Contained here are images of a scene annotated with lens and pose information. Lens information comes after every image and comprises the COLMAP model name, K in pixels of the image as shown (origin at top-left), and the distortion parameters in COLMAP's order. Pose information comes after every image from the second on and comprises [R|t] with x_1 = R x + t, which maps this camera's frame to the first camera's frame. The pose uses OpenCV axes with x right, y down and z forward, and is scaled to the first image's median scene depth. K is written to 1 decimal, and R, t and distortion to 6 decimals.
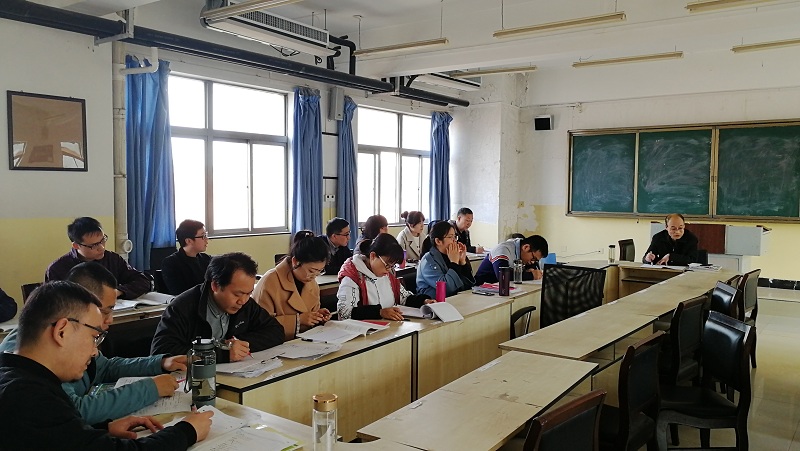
lens RADIAL K [[646.4, 0, 400.0], [0, 646.4, 225.5], [0, 0, 1]] dist [0.062441, -0.094088]
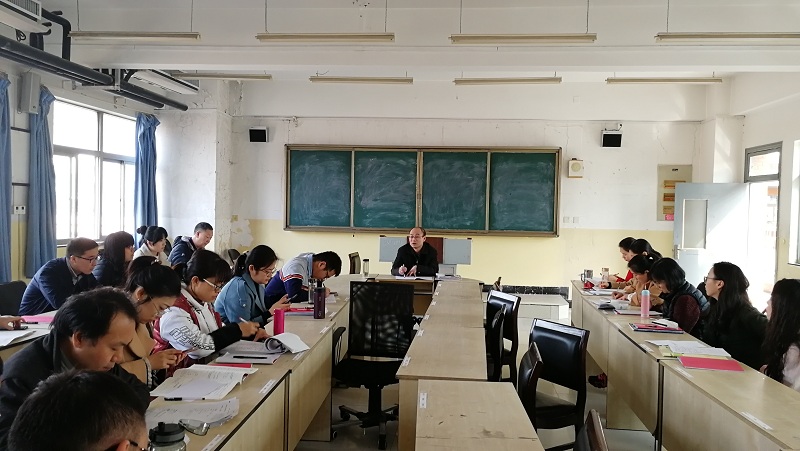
lens RADIAL K [[646.4, 0, 400.0], [0, 646.4, 225.5], [0, 0, 1]] dist [0.062441, -0.094088]
pose [[0.866825, -0.001816, 0.498609, -0.095508], [0.012009, 0.999779, -0.017236, -0.003197], [-0.498468, 0.020928, 0.866655, 0.064274]]
